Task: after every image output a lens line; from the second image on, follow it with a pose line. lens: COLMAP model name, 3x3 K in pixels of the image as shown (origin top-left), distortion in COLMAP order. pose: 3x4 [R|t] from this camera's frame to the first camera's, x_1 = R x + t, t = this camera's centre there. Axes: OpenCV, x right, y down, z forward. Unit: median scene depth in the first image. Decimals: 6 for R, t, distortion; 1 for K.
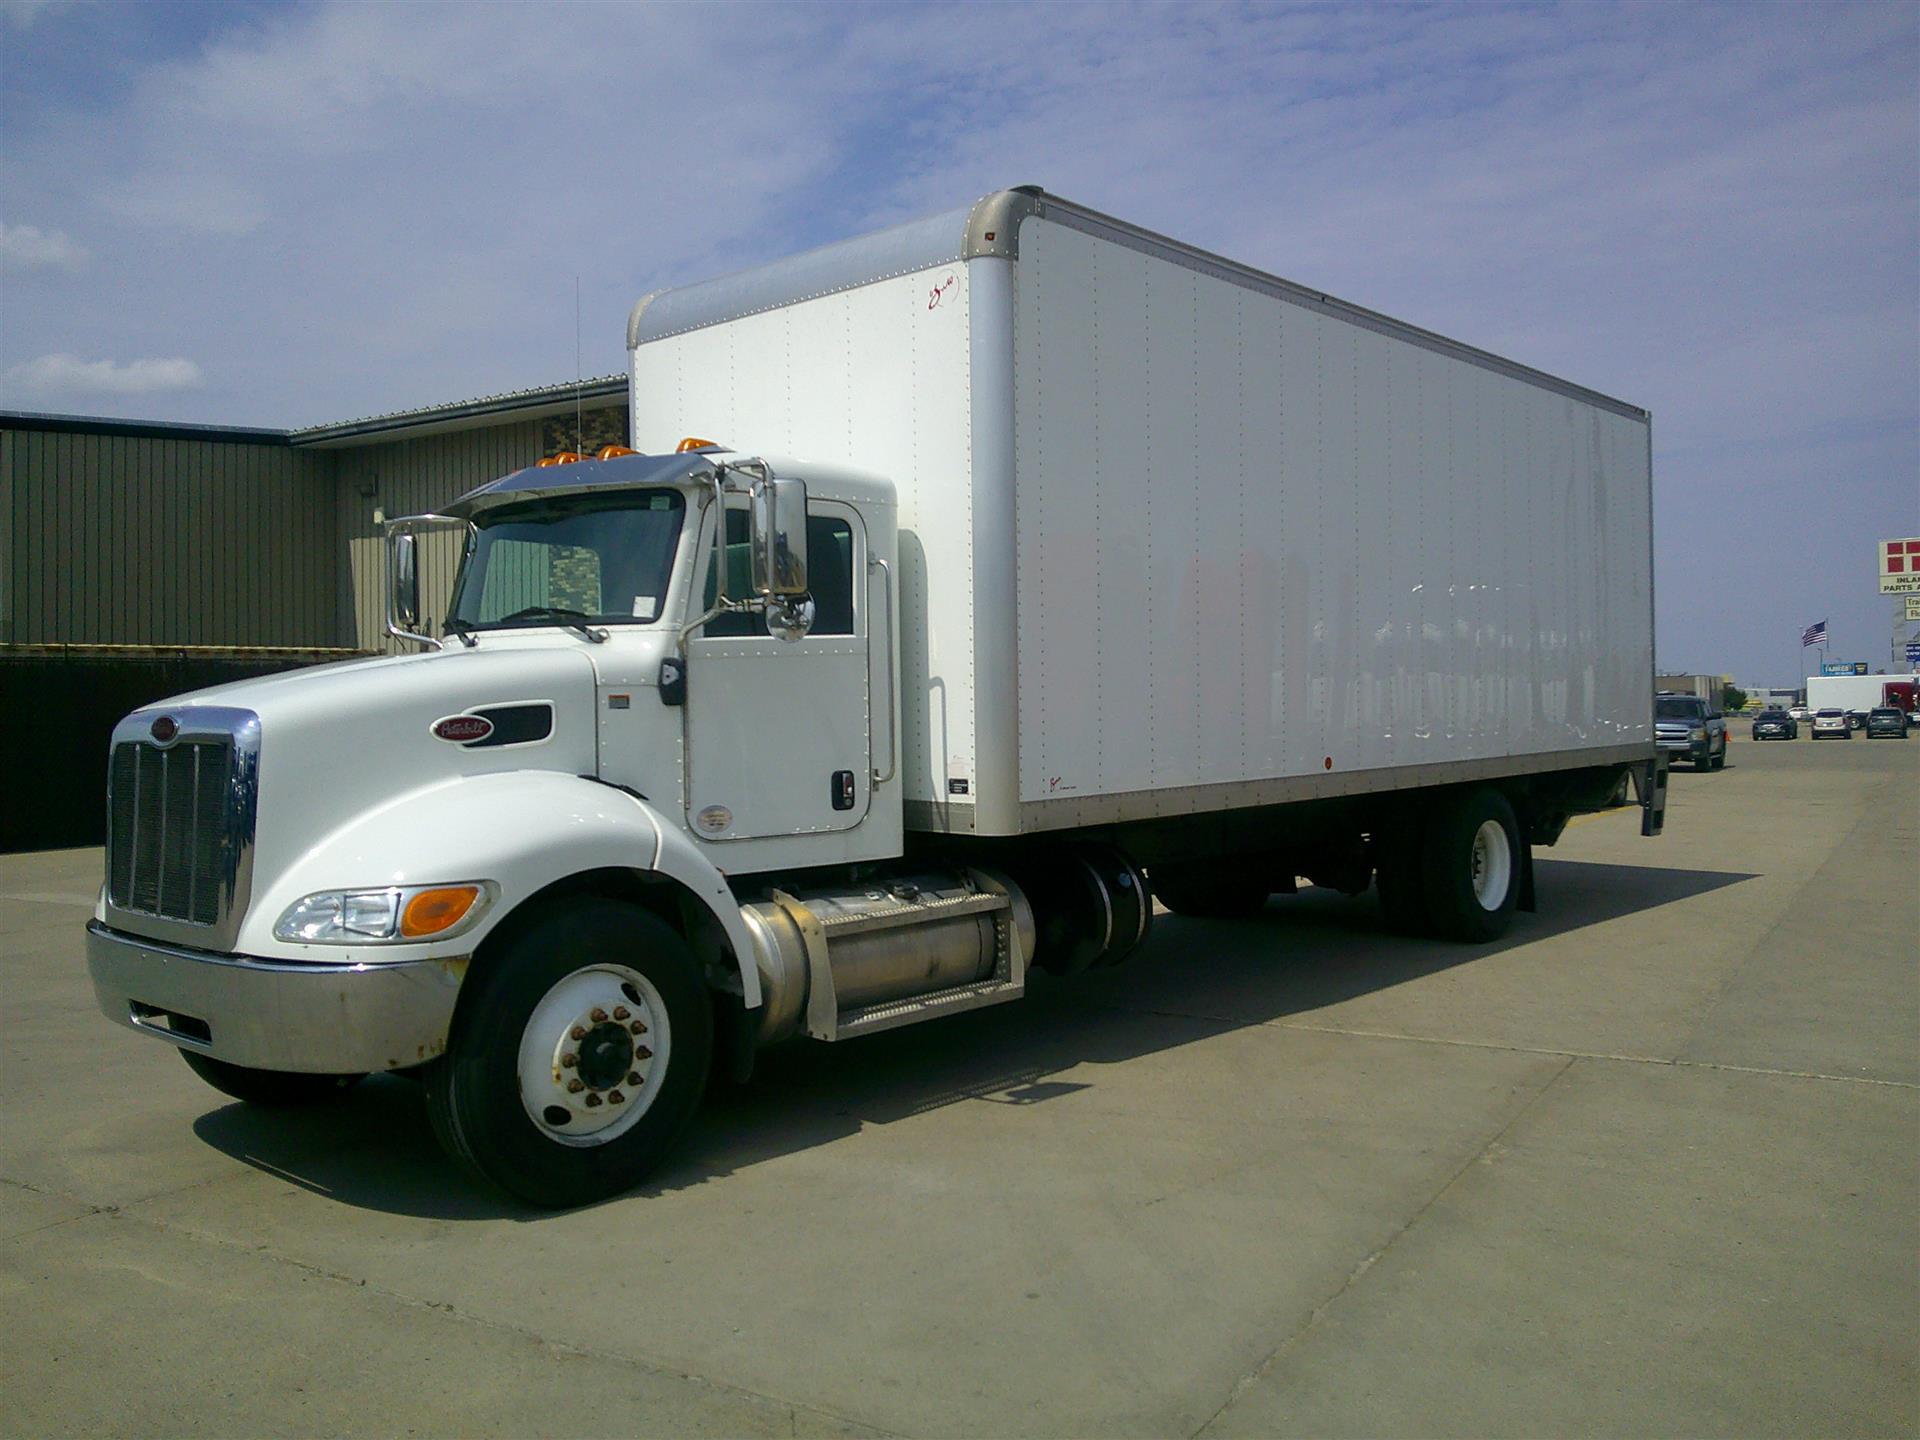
lens RADIAL K [[1520.7, 0, 960.0], [0, 1520.7, 720.0], [0, 0, 1]] dist [0.010950, 0.002775]
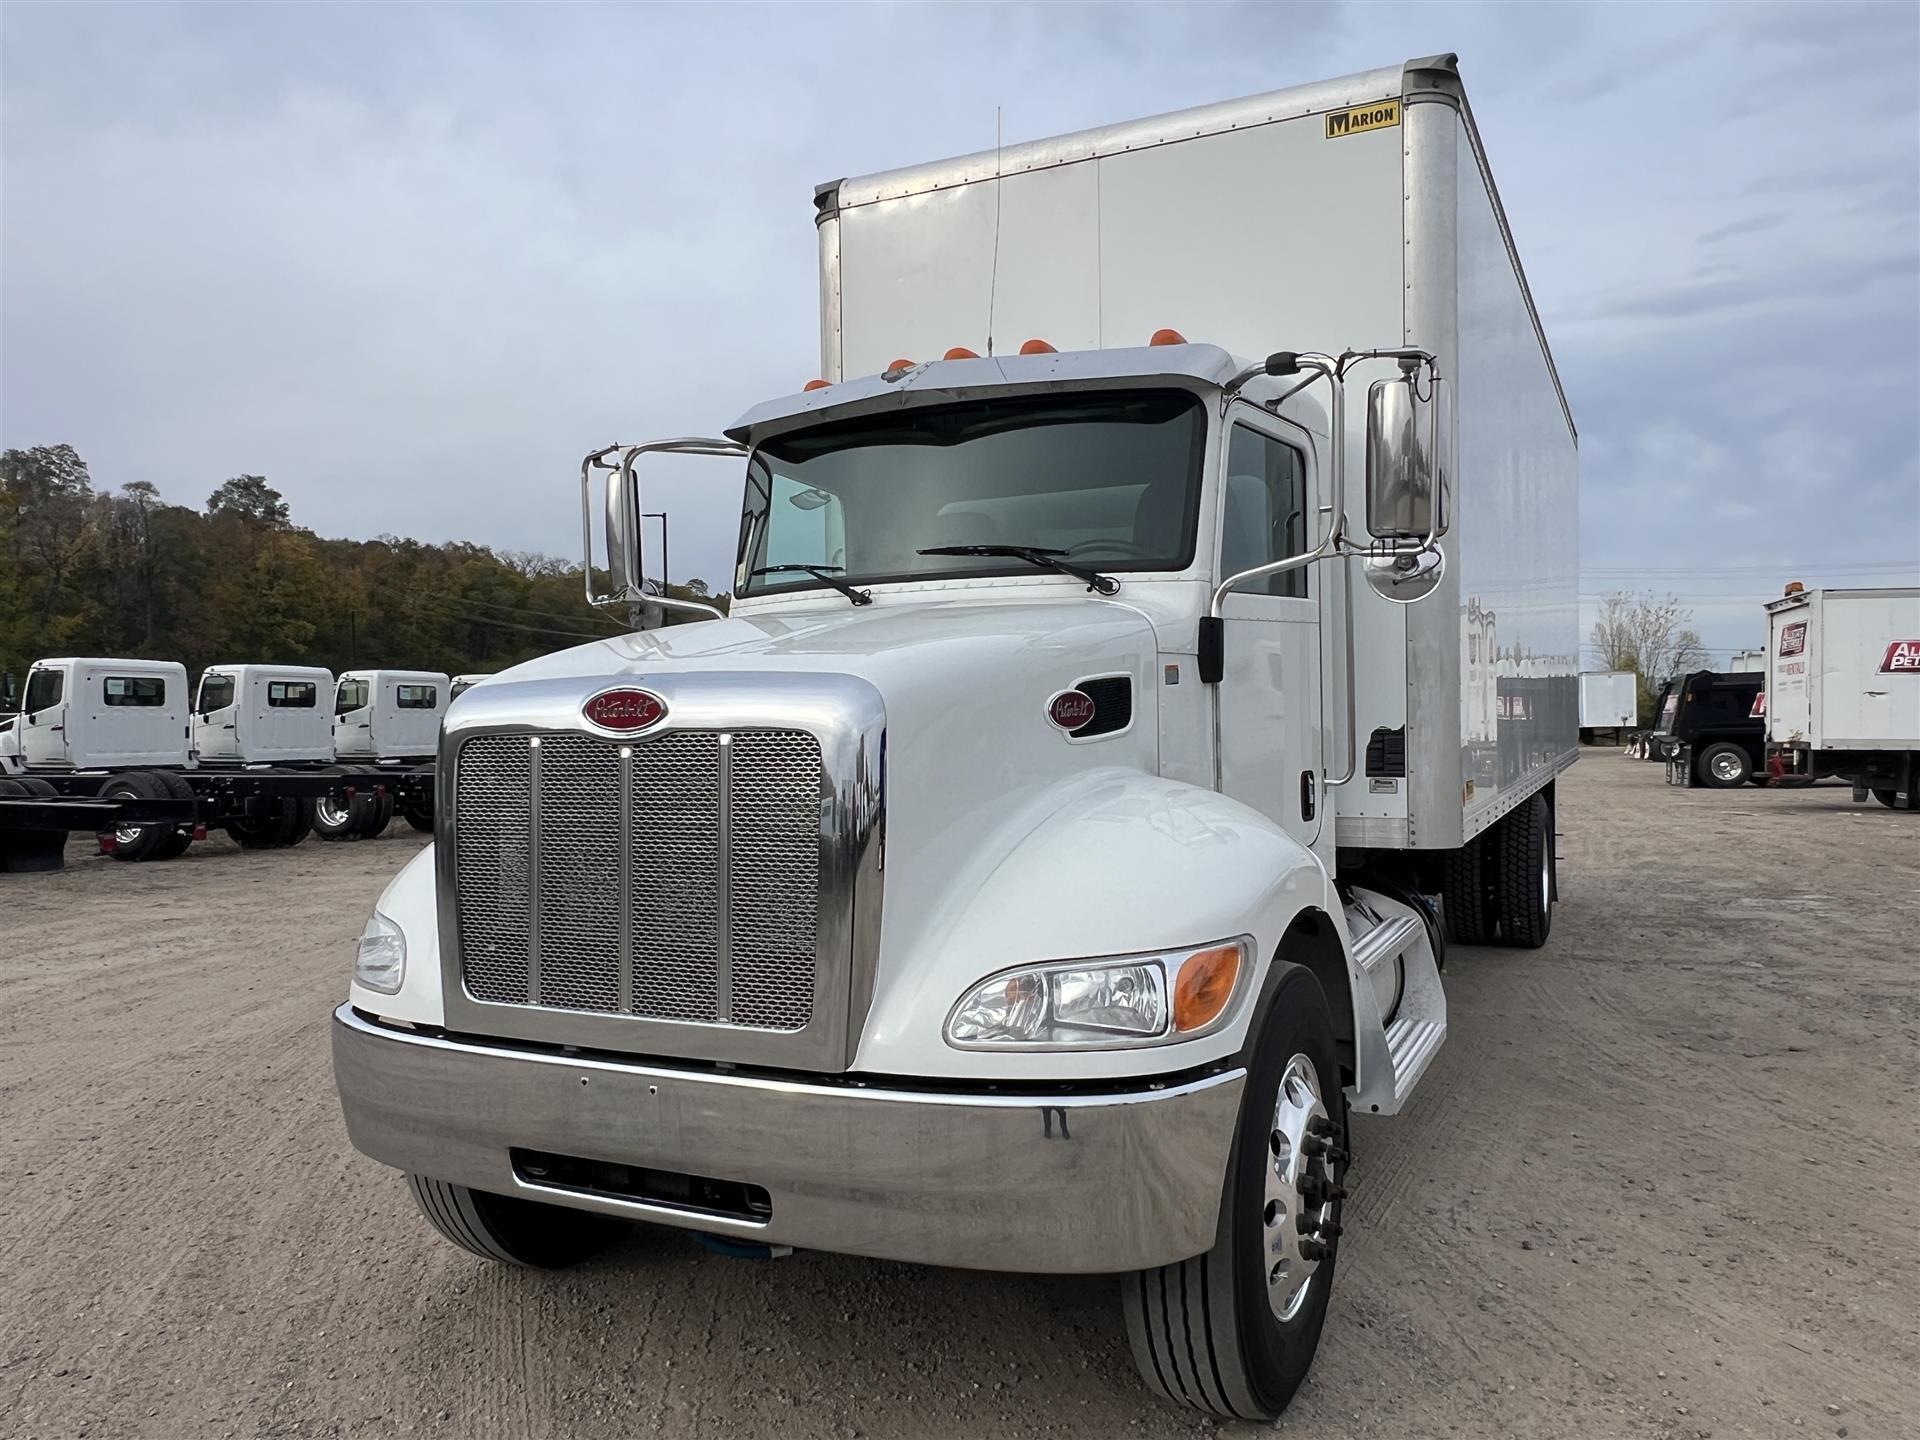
lens RADIAL K [[1419.7, 0, 960.0], [0, 1419.7, 720.0], [0, 0, 1]] dist [0.001360, -0.000086]
pose [[0.974551, 0.000355, 0.224167, -0.503607], [0.001318, 0.999972, -0.007314, 0.014516], [-0.224163, 0.007423, 0.974523, 0.391669]]
